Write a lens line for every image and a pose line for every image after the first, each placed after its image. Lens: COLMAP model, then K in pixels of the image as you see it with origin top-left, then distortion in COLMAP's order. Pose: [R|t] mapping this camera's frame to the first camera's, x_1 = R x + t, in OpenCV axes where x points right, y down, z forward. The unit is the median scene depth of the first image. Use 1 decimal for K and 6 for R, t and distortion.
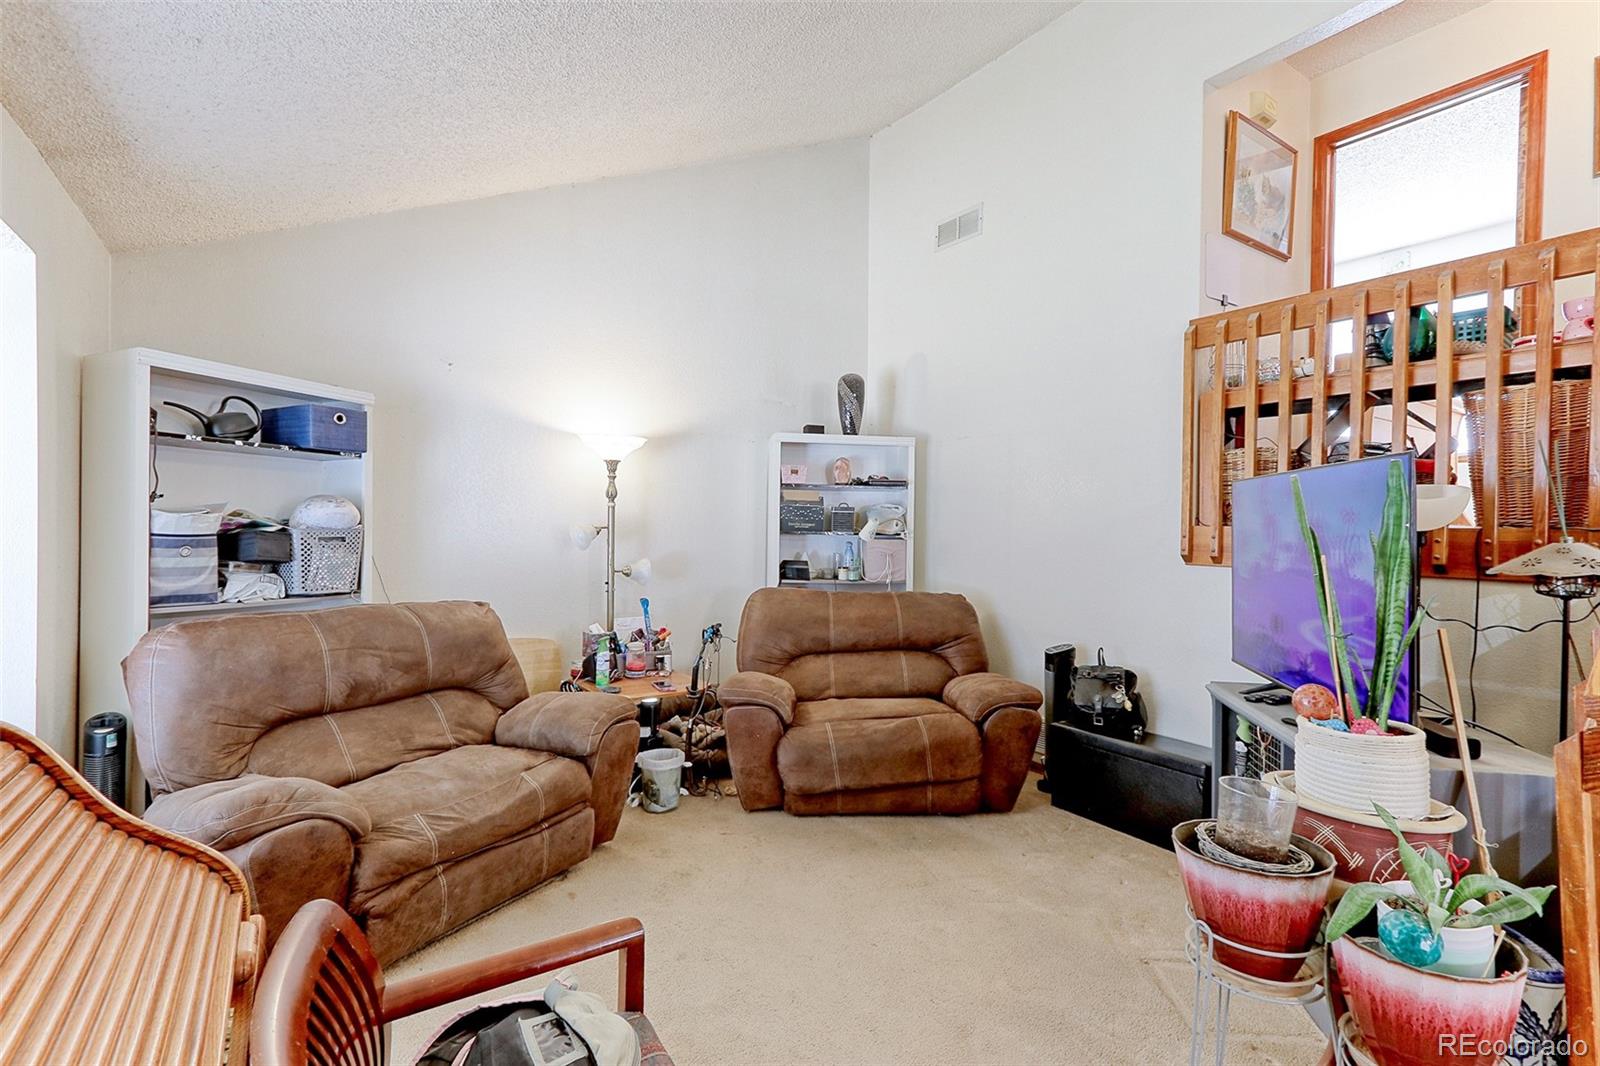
lens RADIAL K [[739.5, 0, 799.9], [0, 739.5, 526.3], [0, 0, 1]] dist [0.005247, 0.000412]
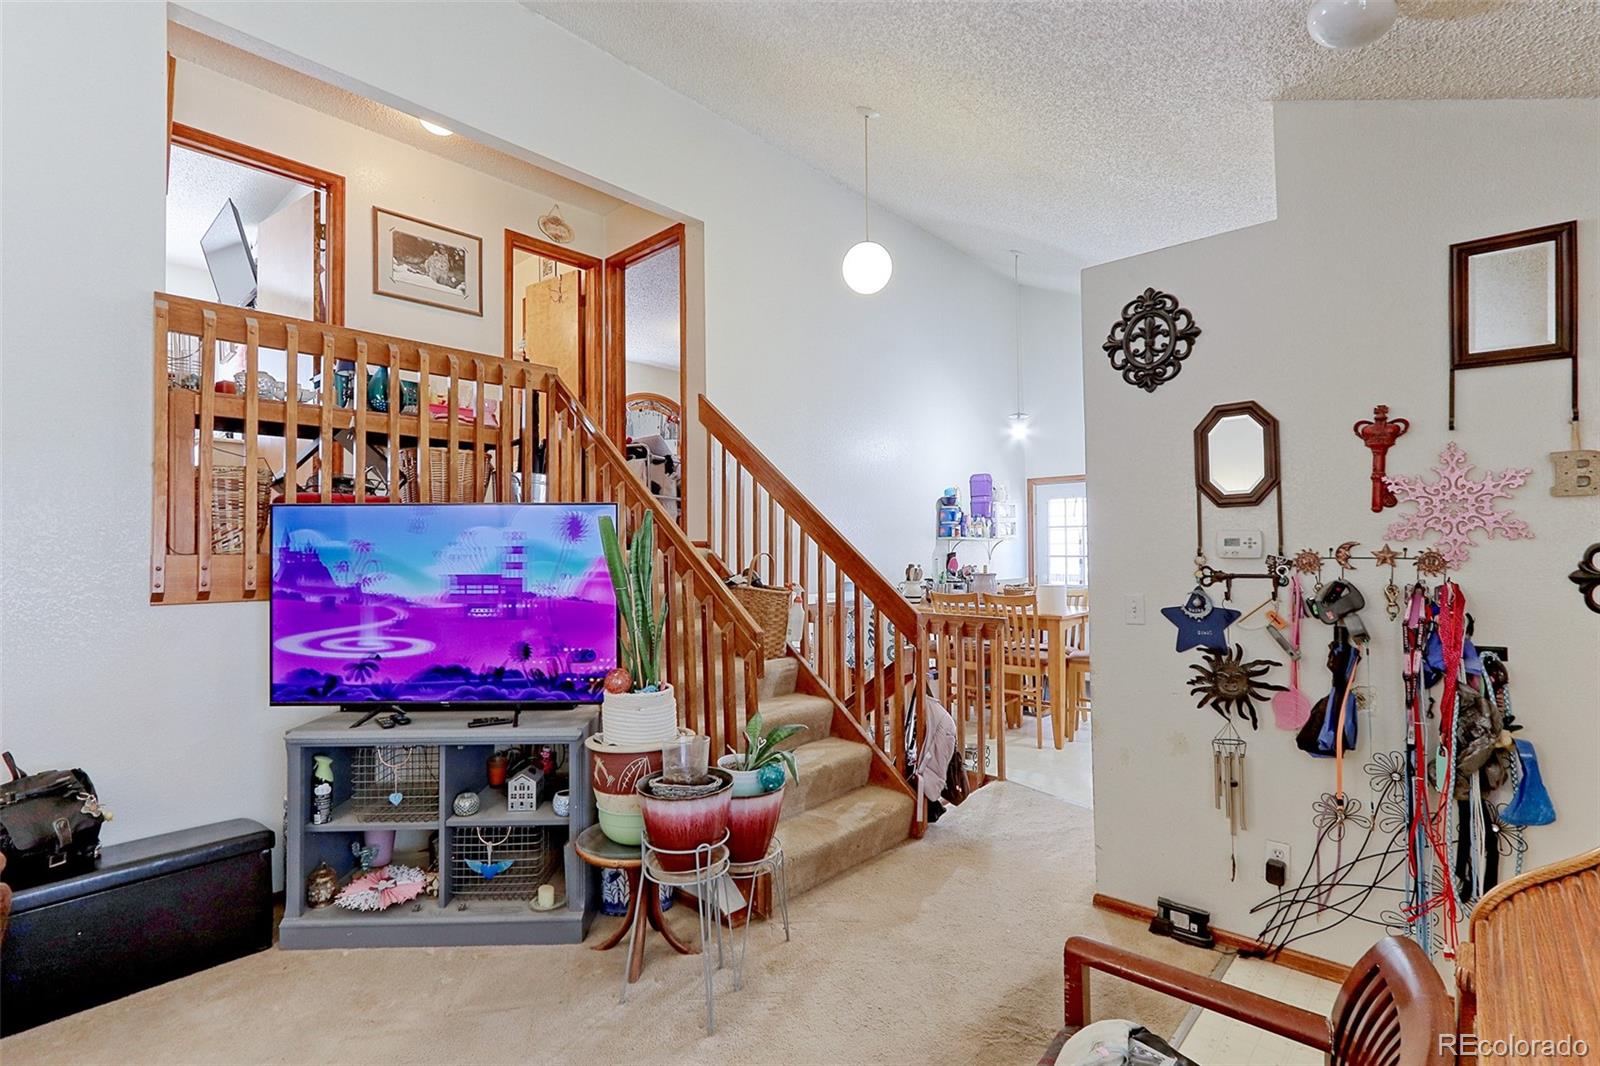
lens RADIAL K [[739.5, 0, 806.1], [0, 739.5, 539.6], [0, 0, 1]] dist [0.005247, 0.000412]
pose [[-0.236415, 0.009394, 0.971607, -0.382403], [0.013632, 0.999887, -0.006351, -0.003030], [-0.971557, 0.011743, -0.236516, 0.518056]]
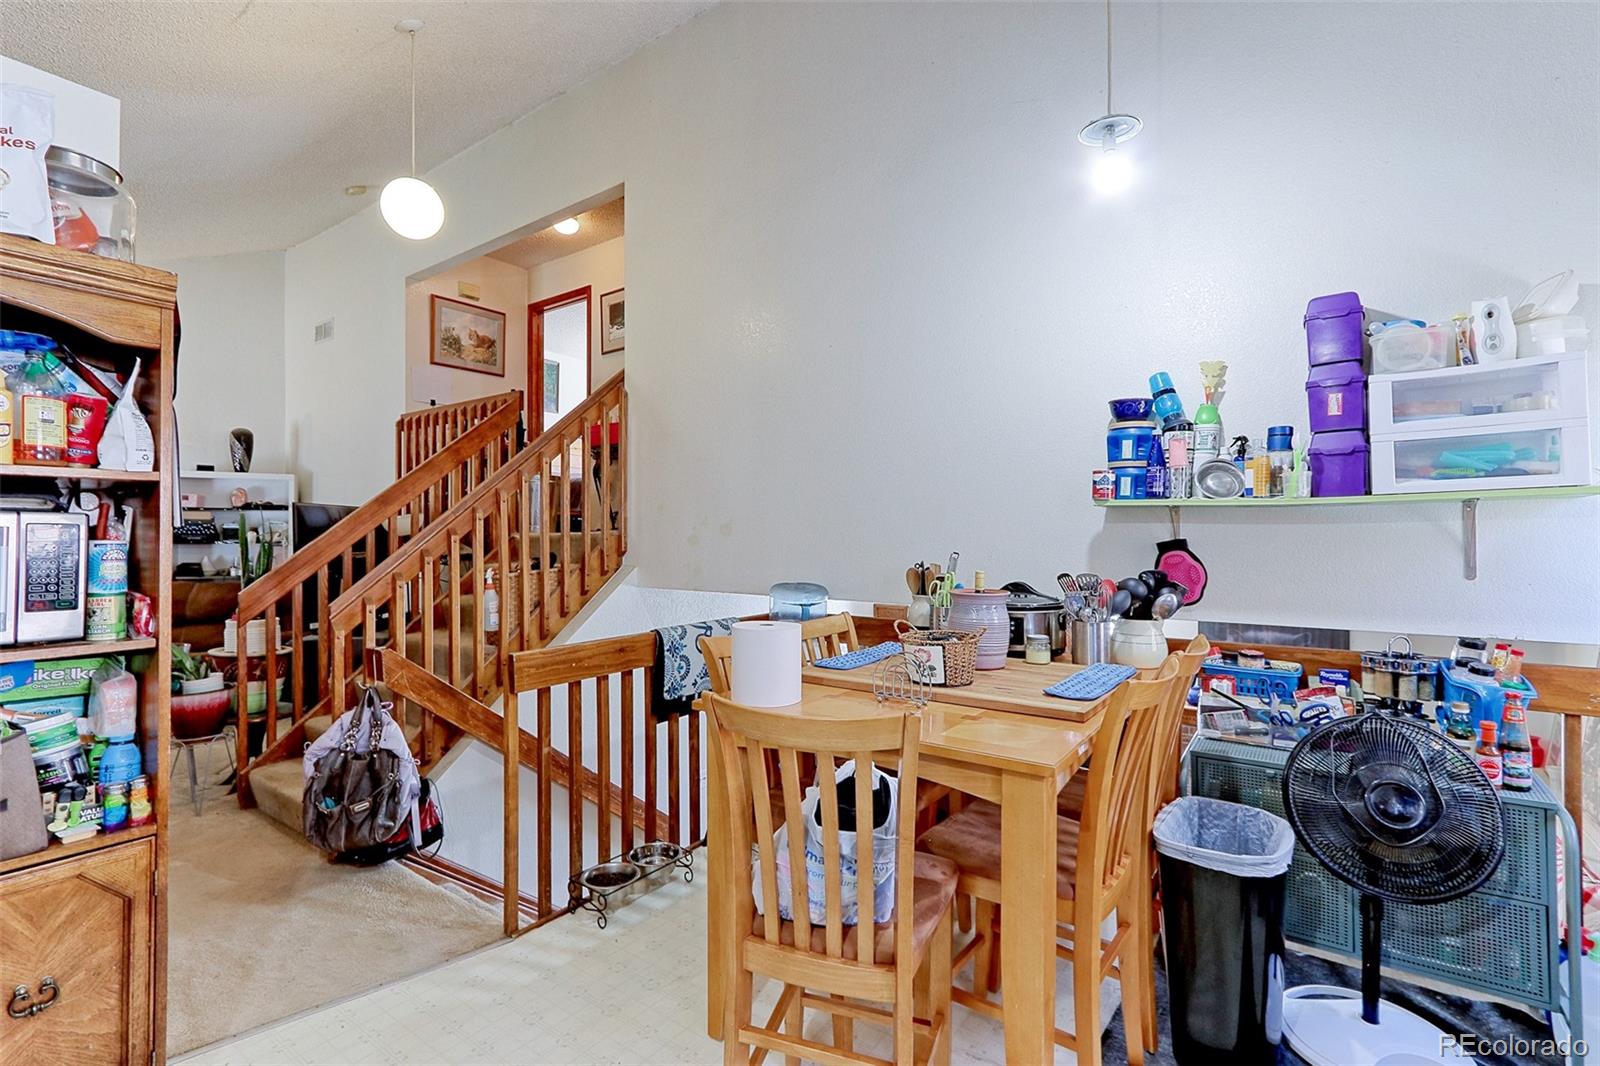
lens RADIAL K [[739.5, 0, 803.7], [0, 739.5, 535.1], [0, 0, 1]] dist [0.005247, 0.000412]
pose [[0.940985, -0.009358, 0.338319, 0.658131], [0.012324, 0.999902, -0.006618, 0.018880], [-0.338223, 0.010397, 0.941008, -0.743013]]
